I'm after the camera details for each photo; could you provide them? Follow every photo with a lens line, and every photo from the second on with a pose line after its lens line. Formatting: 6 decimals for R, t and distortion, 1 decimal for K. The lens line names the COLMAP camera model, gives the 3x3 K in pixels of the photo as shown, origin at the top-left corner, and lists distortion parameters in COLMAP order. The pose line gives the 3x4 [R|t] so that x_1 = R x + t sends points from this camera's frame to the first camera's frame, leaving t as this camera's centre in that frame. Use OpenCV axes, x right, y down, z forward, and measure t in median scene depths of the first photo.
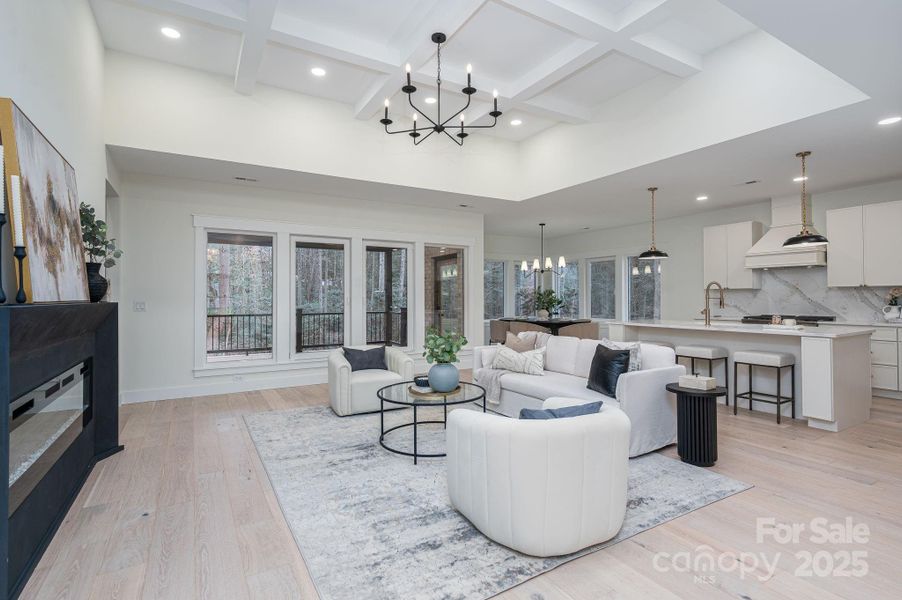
lens RADIAL K [[431.1, 0, 455.1], [0, 431.1, 295.5], [0, 0, 1]] dist [0.001798, -0.000572]
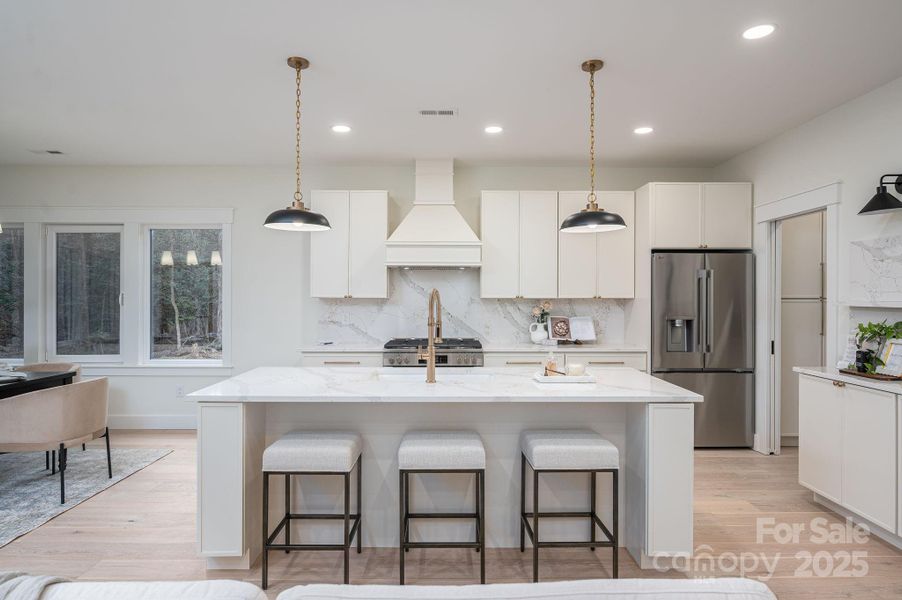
lens RADIAL K [[509.1, 0, 454.5], [0, 509.1, 298.8], [0, 0, 1]] dist [-0.002996, -0.000417]
pose [[0.515584, 0.005953, 0.856818, 0.103594], [-0.009679, 0.999953, -0.001123, -0.016148], [-0.856784, -0.007714, 0.515617, 0.554217]]
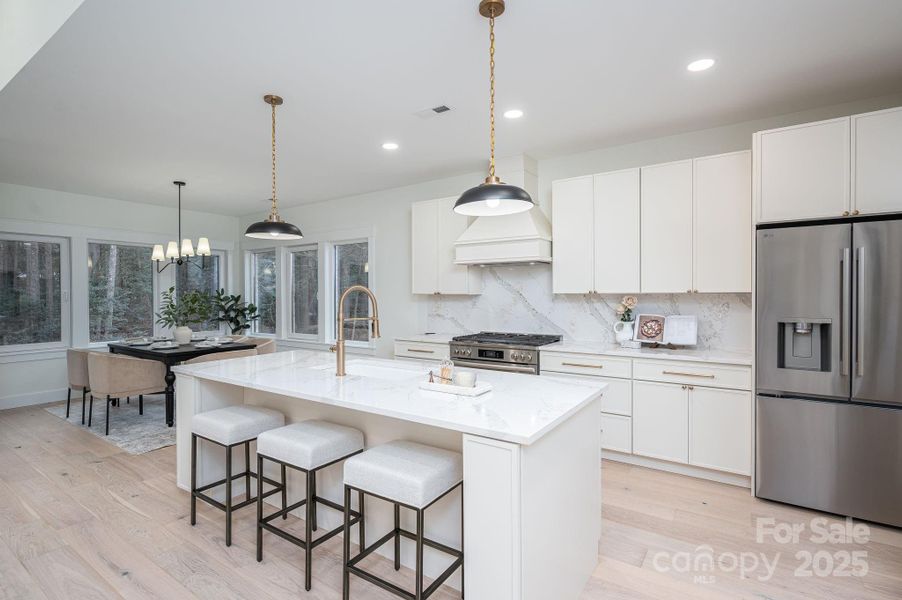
lens RADIAL K [[431.1, 0, 447.8], [0, 431.1, 298.1], [0, 0, 1]] dist [0.001798, -0.000572]
pose [[0.912747, -0.000957, 0.408524, 0.396804], [-0.004046, 0.999927, 0.011384, -0.018404], [-0.408505, -0.012044, 0.912677, 0.409141]]
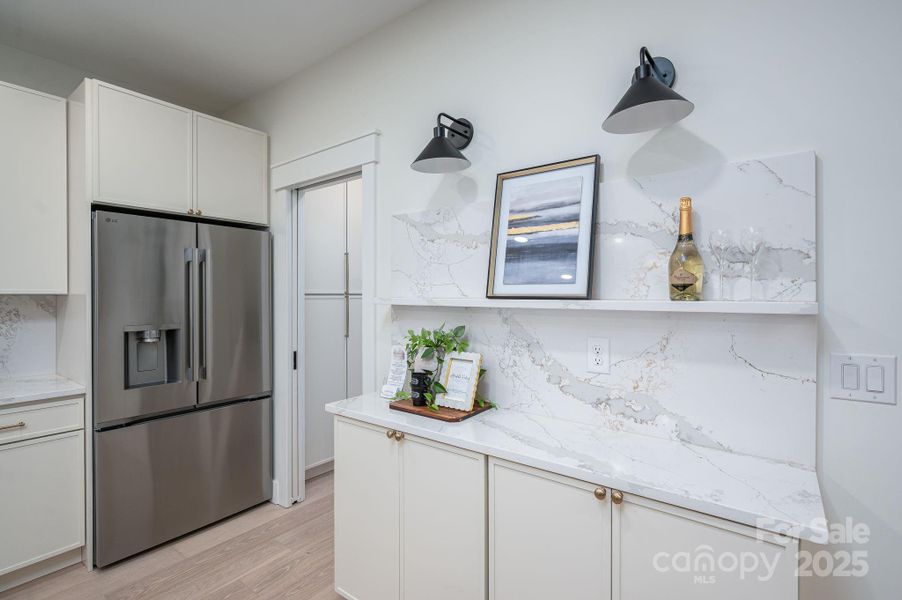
lens RADIAL K [[431.1, 0, 449.0], [0, 431.1, 297.5], [0, 0, 1]] dist [0.001798, -0.000572]
pose [[-0.354583, 0.000699, 0.935024, 0.463177], [-0.001229, 0.999999, -0.001213, -0.018008], [-0.935024, -0.001579, -0.354581, 0.548622]]
